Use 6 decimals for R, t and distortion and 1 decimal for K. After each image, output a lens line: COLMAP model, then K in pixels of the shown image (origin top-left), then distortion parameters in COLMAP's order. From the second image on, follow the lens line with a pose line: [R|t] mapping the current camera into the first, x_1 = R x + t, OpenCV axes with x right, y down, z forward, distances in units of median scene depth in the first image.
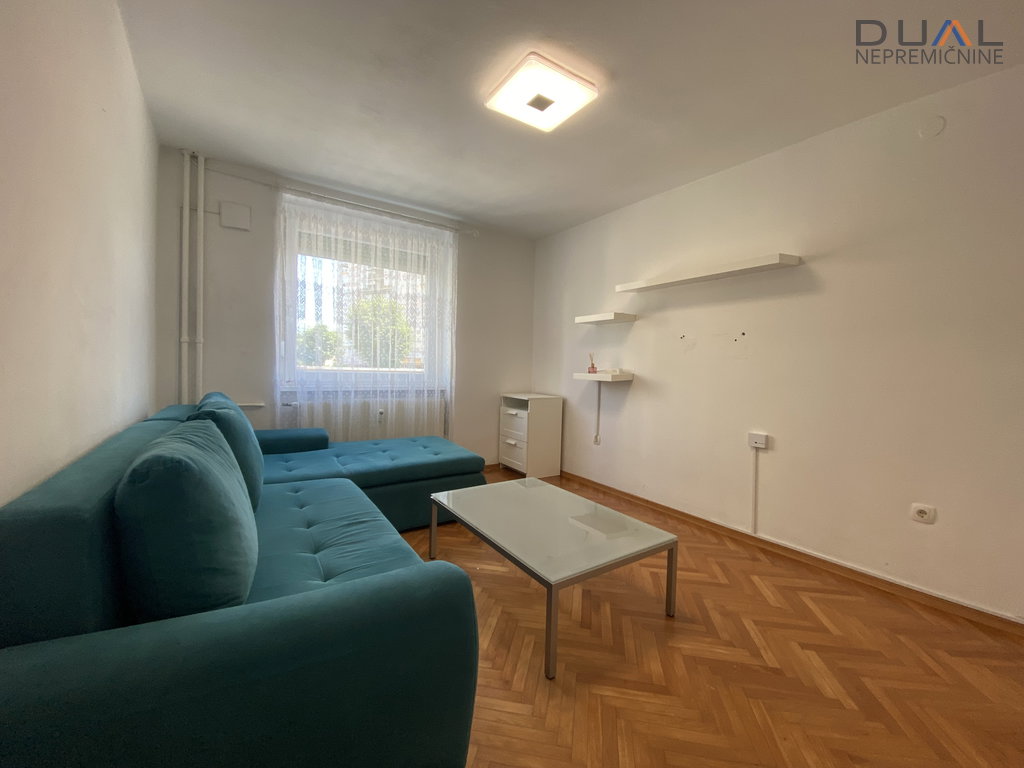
lens RADIAL K [[407.7, 0, 518.0], [0, 407.7, 389.1], [0, 0, 1]] dist [0.002023, -0.012807]
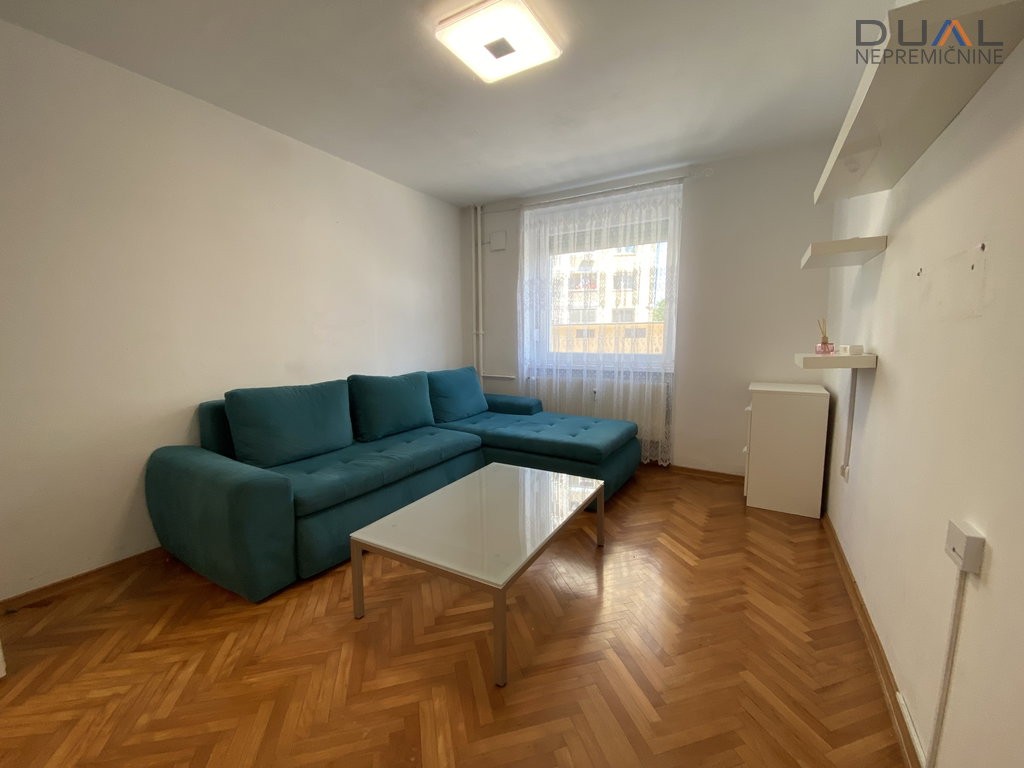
lens RADIAL K [[407.7, 0, 512.8], [0, 407.7, 389.0], [0, 0, 1]] dist [0.002023, -0.012807]
pose [[0.436861, 0.075895, -0.896322, 0.534110], [-0.030830, 0.997112, 0.069403, -0.015796], [0.899001, -0.002686, 0.437939, 0.373131]]
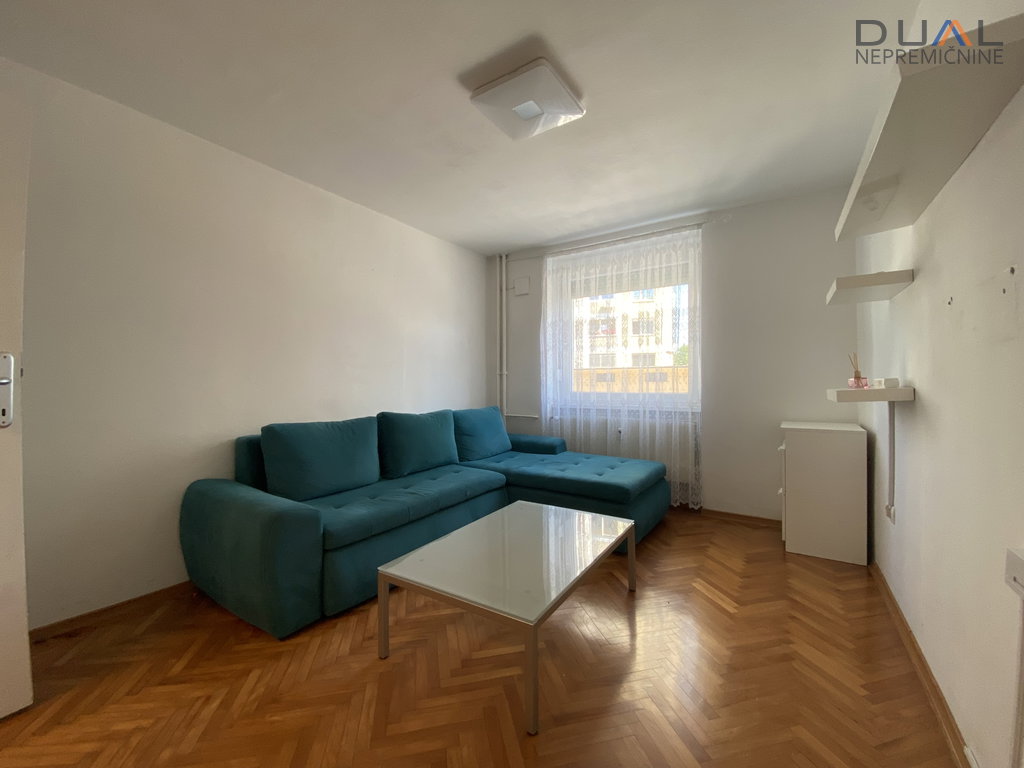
lens RADIAL K [[407.7, 0, 512.1], [0, 407.7, 388.7], [0, 0, 1]] dist [0.002023, -0.012807]
pose [[0.390791, -0.023311, -0.920184, 0.537913], [-0.031997, 0.998731, -0.038890, -0.001466], [0.919923, 0.044641, 0.389549, 0.360129]]
